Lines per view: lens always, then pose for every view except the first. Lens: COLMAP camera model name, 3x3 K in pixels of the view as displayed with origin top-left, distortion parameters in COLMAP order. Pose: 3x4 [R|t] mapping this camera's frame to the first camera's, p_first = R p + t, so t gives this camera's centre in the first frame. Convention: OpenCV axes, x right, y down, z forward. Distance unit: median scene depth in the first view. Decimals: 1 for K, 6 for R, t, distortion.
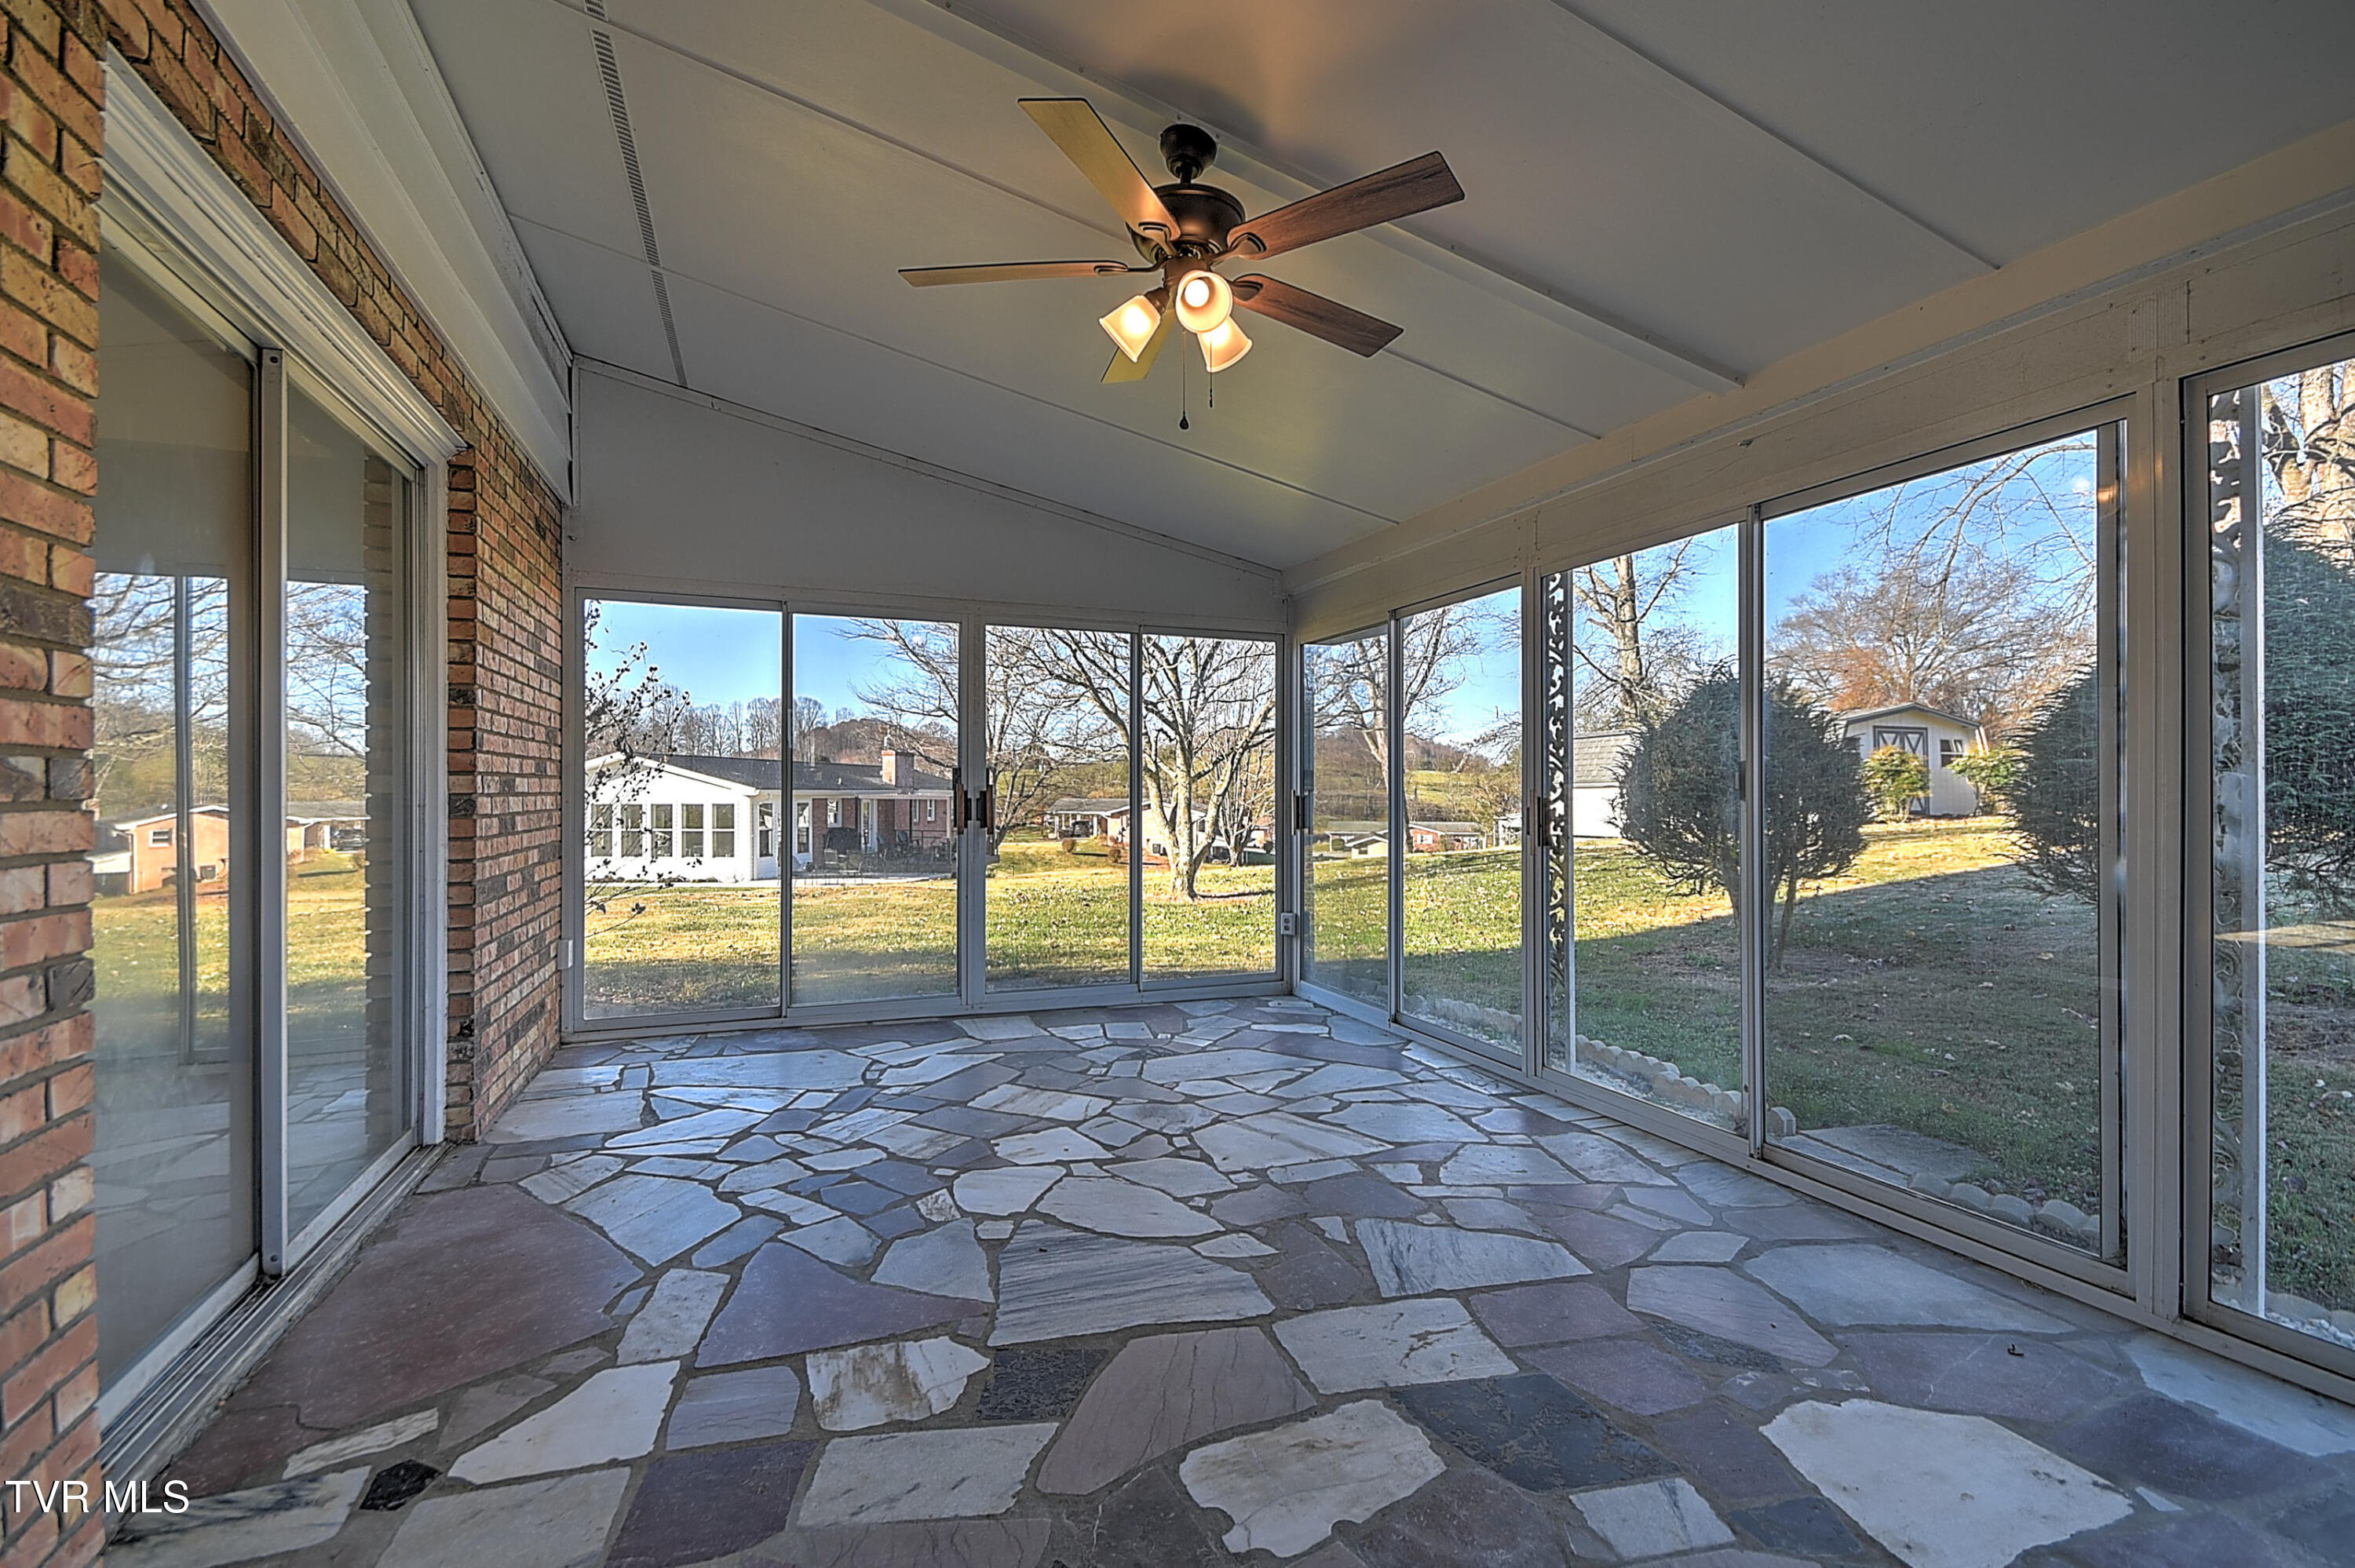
lens RADIAL K [[1070.9, 0, 1223.4], [0, 1070.9, 778.4], [0, 0, 1]] dist [0.013836, -0.004939]
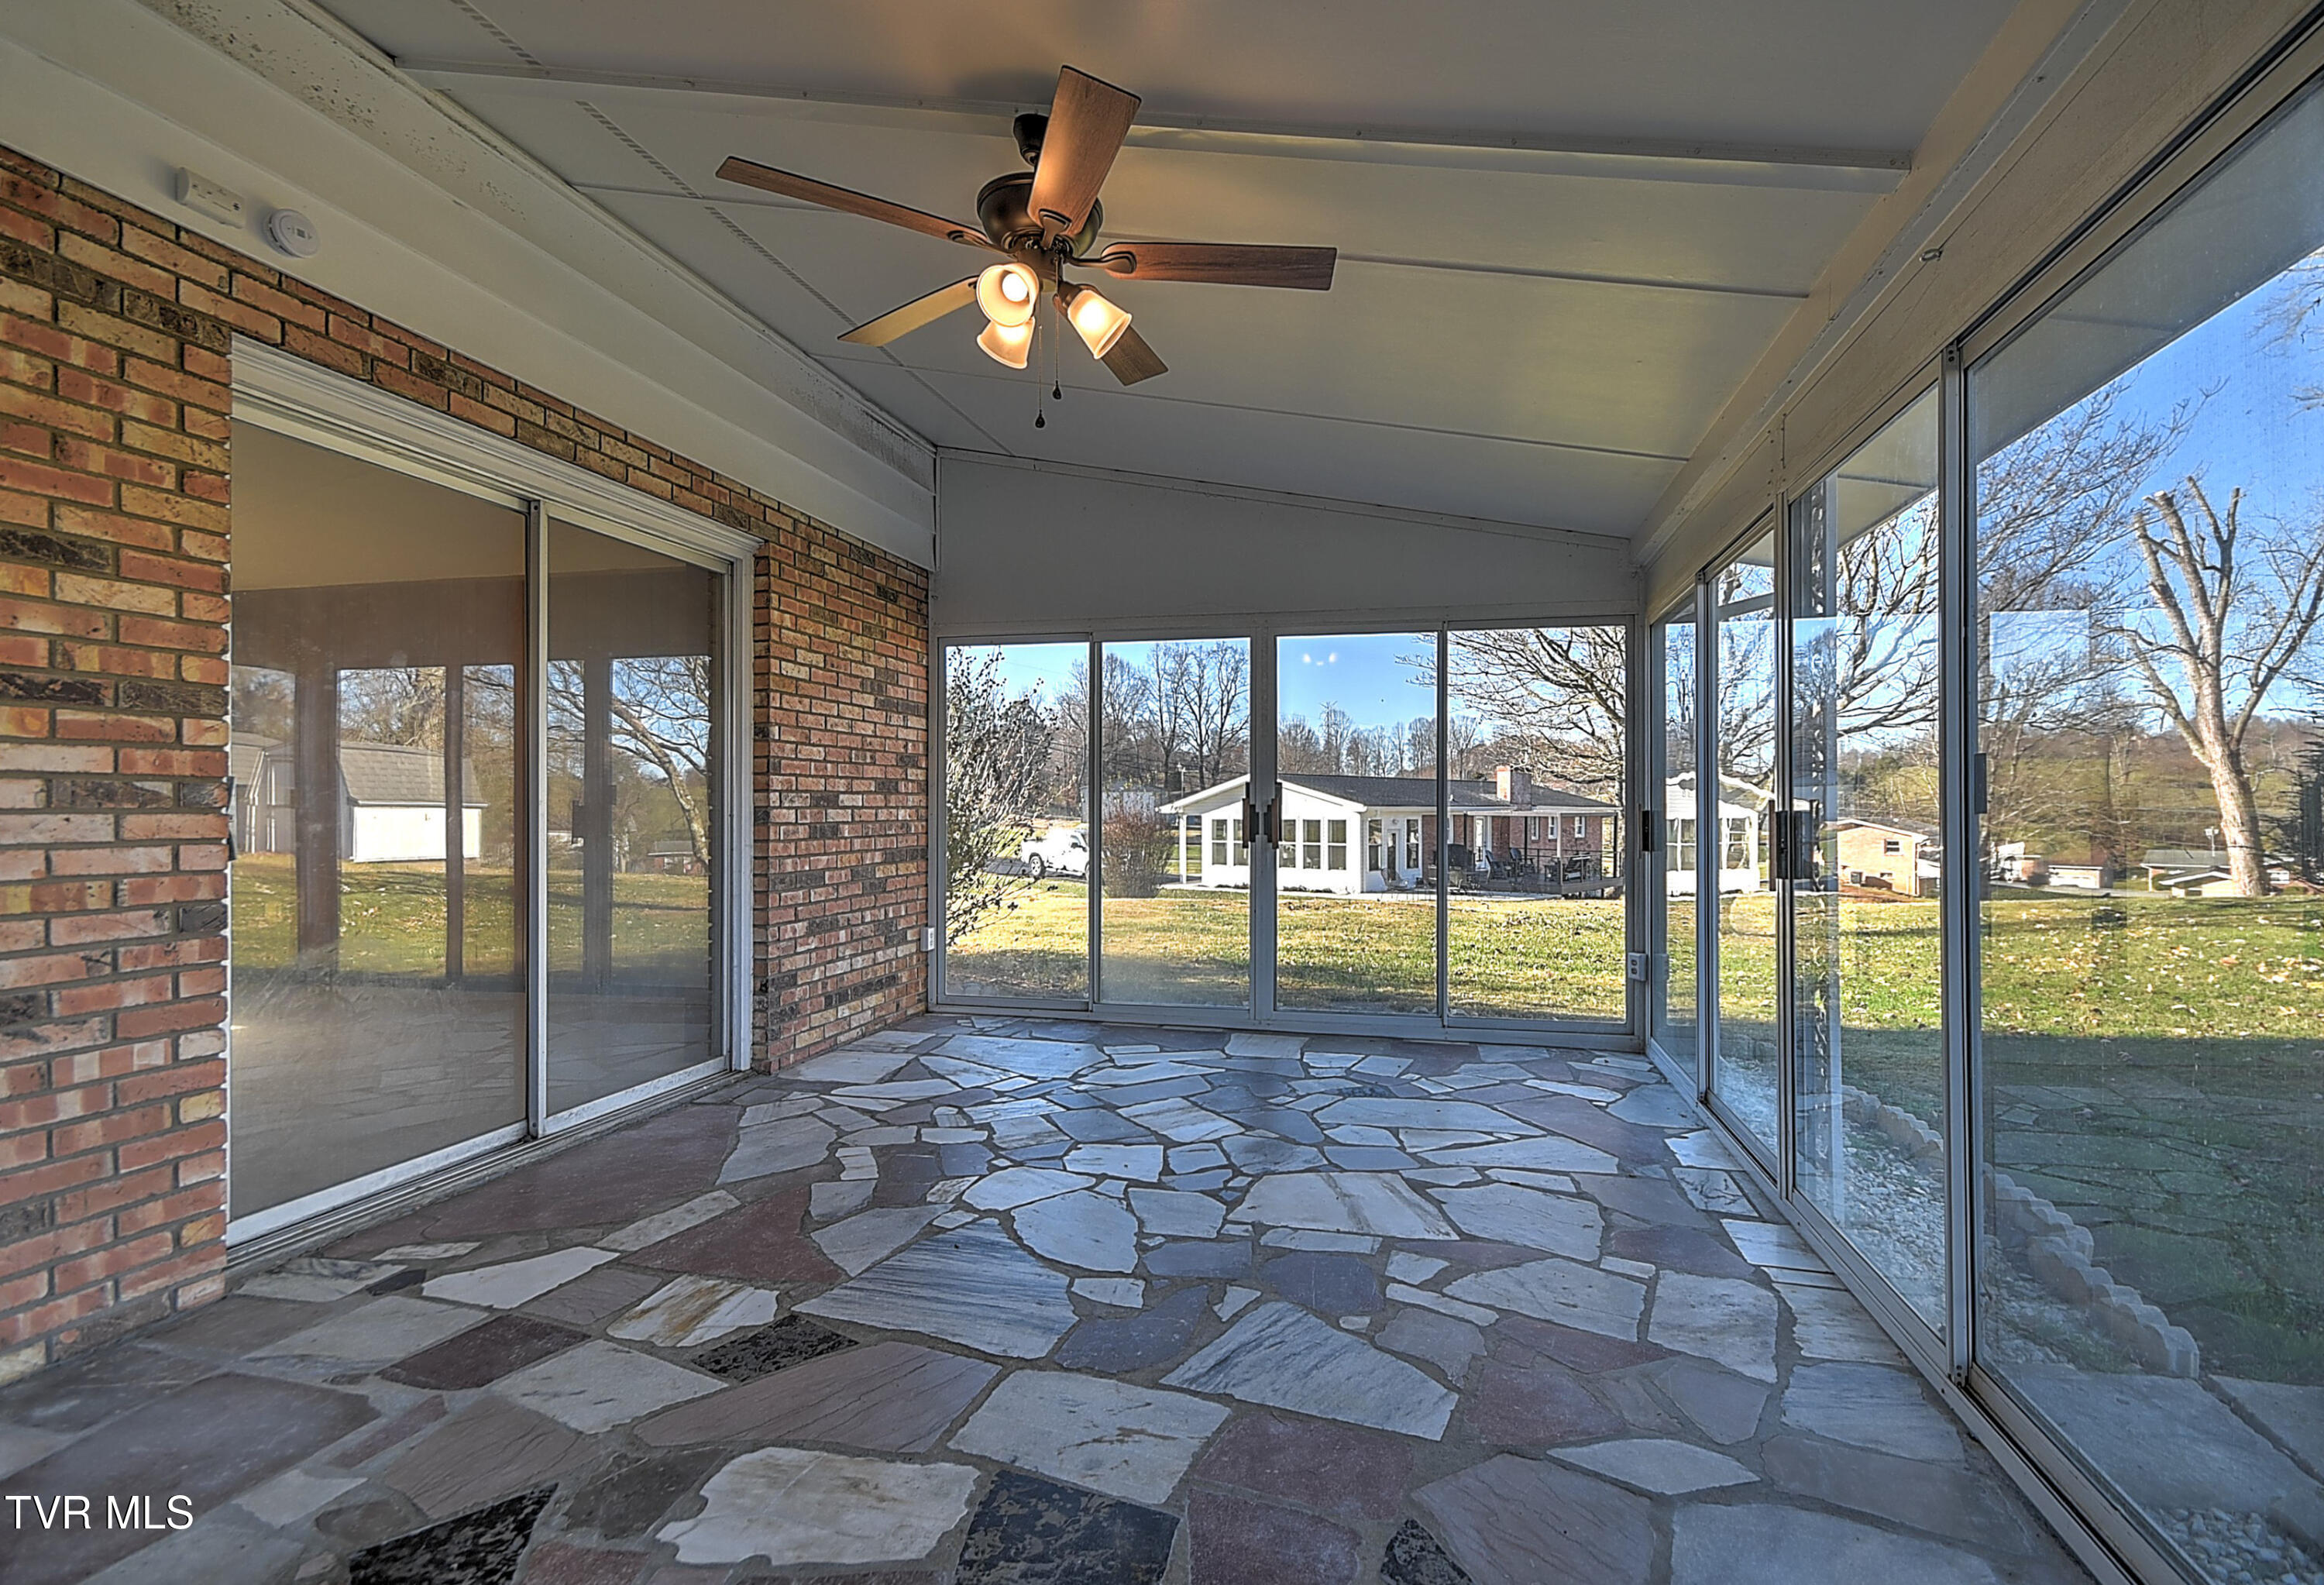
lens RADIAL K [[1115.8, 0, 1236.3], [0, 1115.8, 791.9], [0, 0, 1]] dist [0.010683, 0.000243]
pose [[0.817129, -0.009031, -0.576384, 0.548437], [0.007342, 0.999959, -0.005258, 0.007802], [0.576408, 0.000065, 0.817162, 0.222846]]
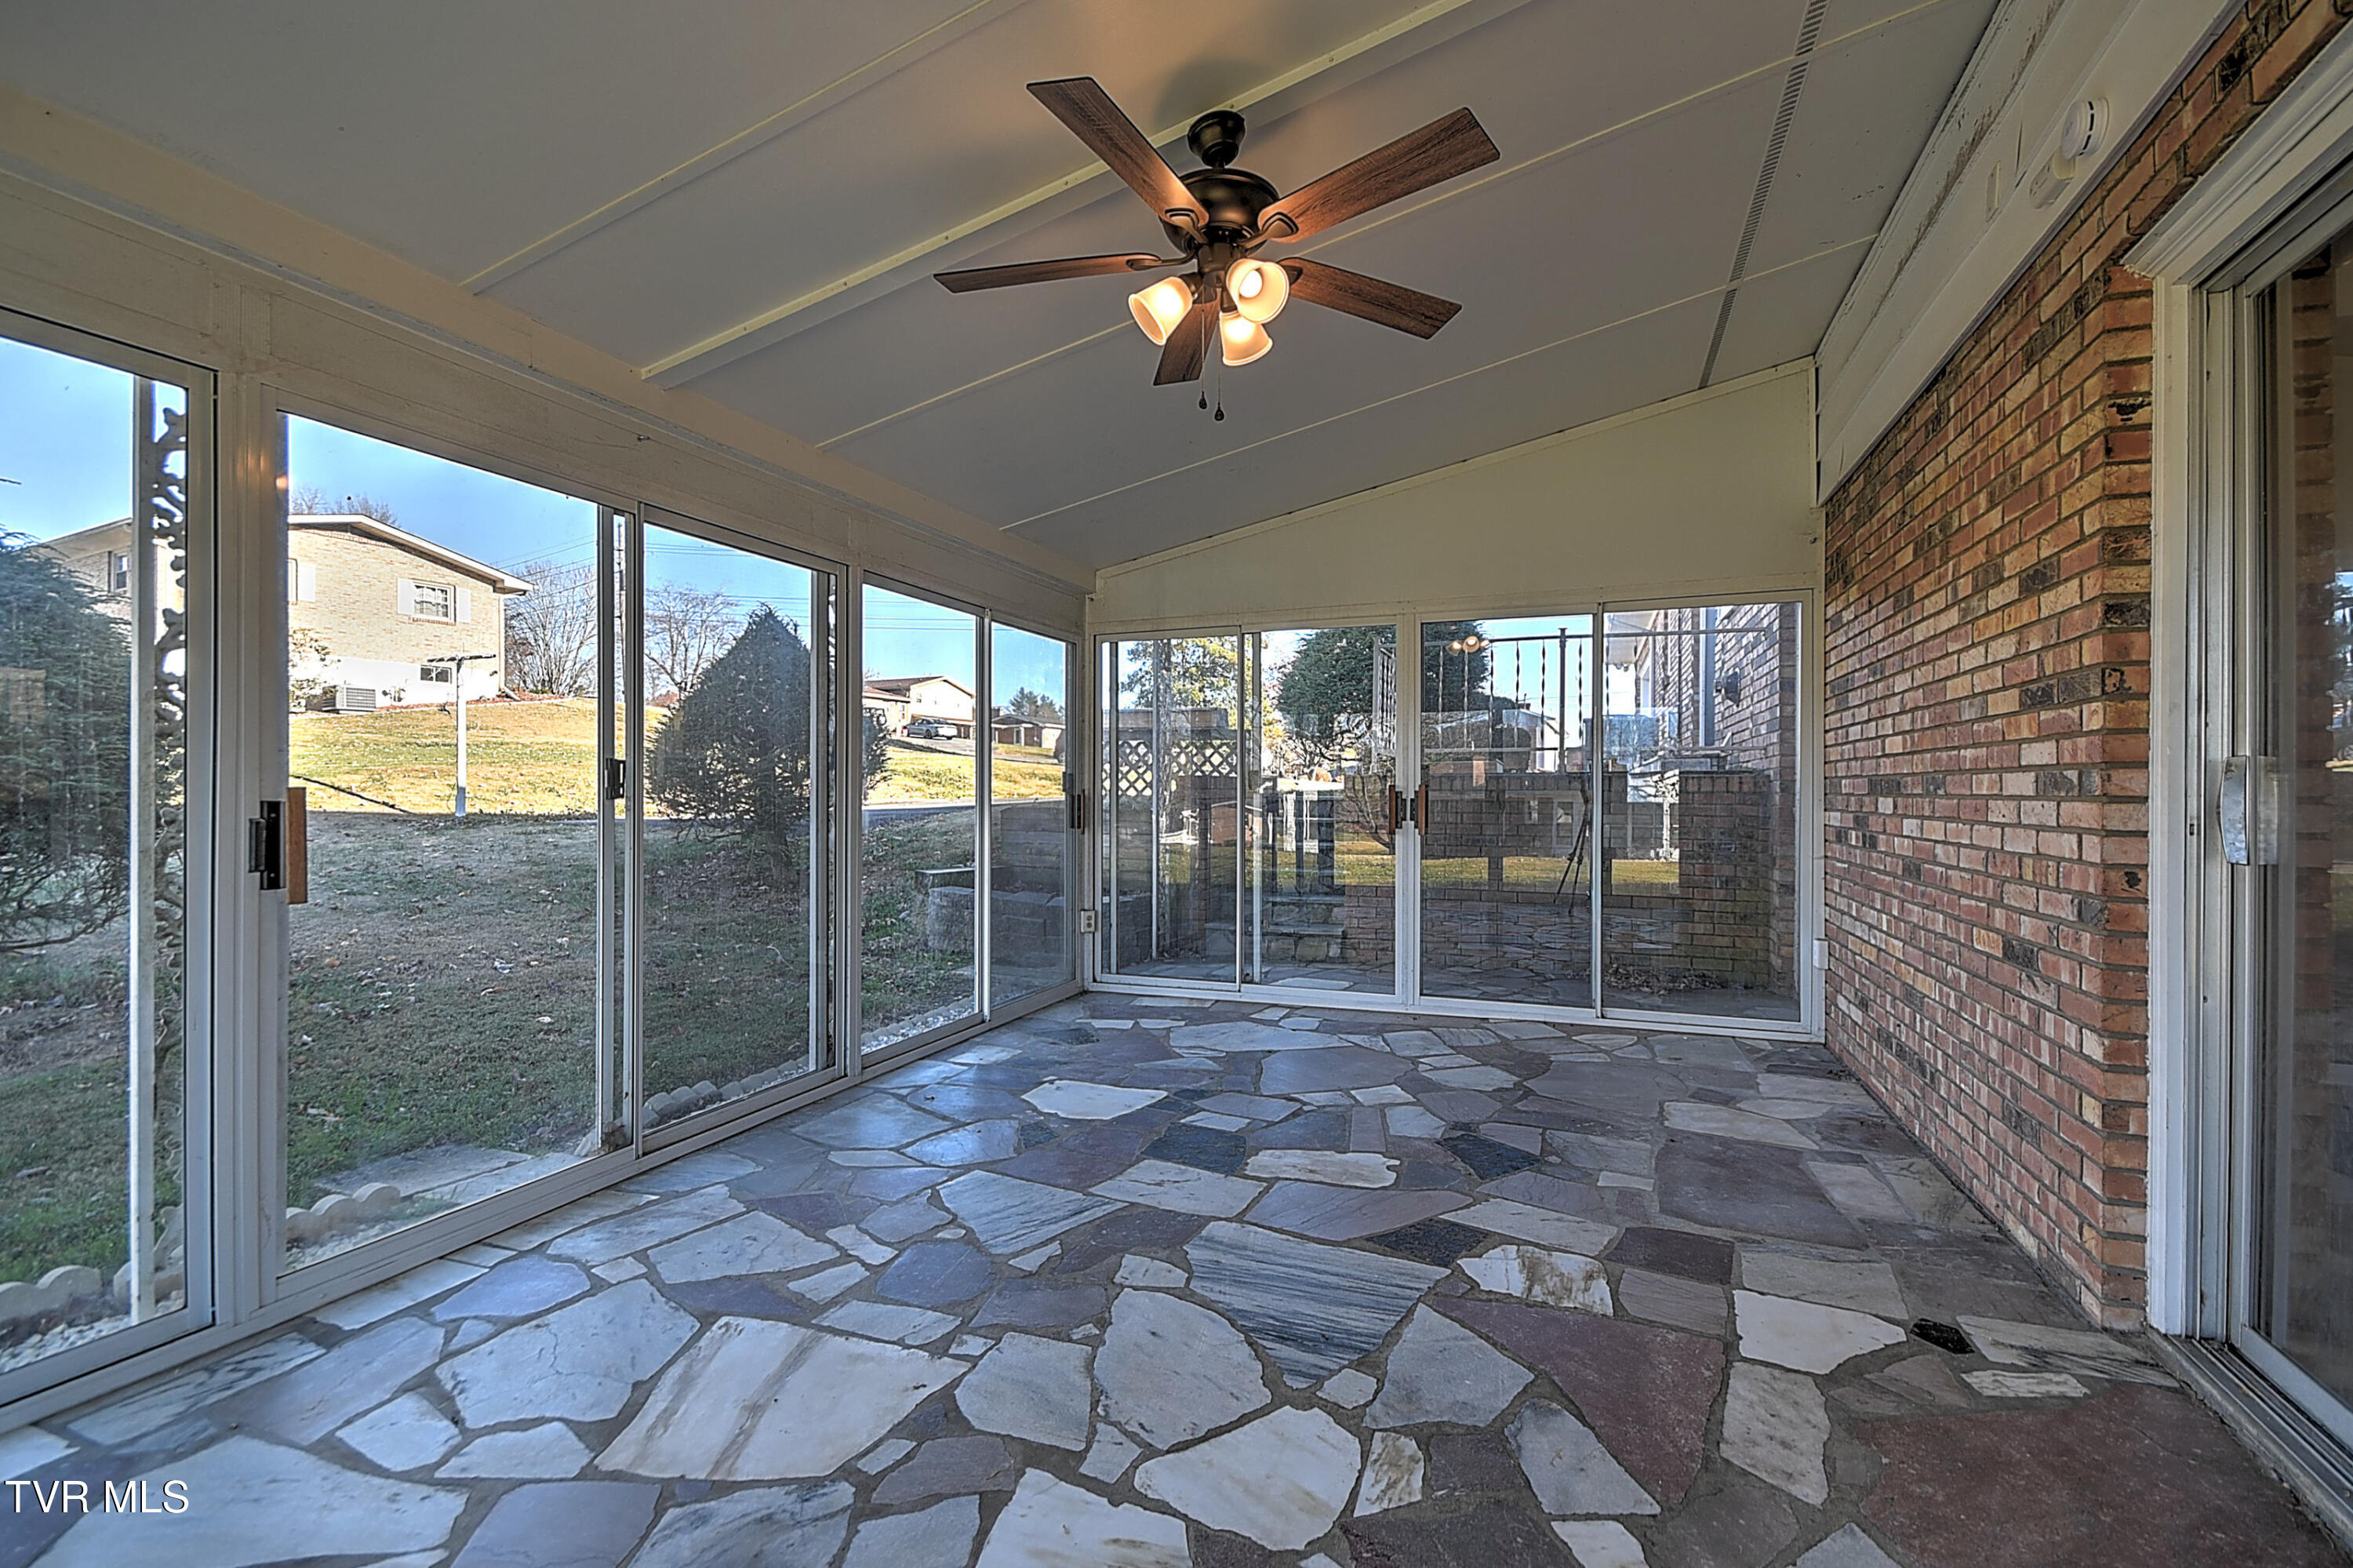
lens RADIAL K [[967.0, 0, 1176.5], [0, 967.0, 784.0], [0, 0, 1]] dist [0.011264, -0.002970]
pose [[-0.699618, 0.003338, 0.714509, -0.510943], [-0.008373, 0.999882, -0.012870, 0.014648], [-0.714468, -0.014987, -0.699508, 1.312719]]
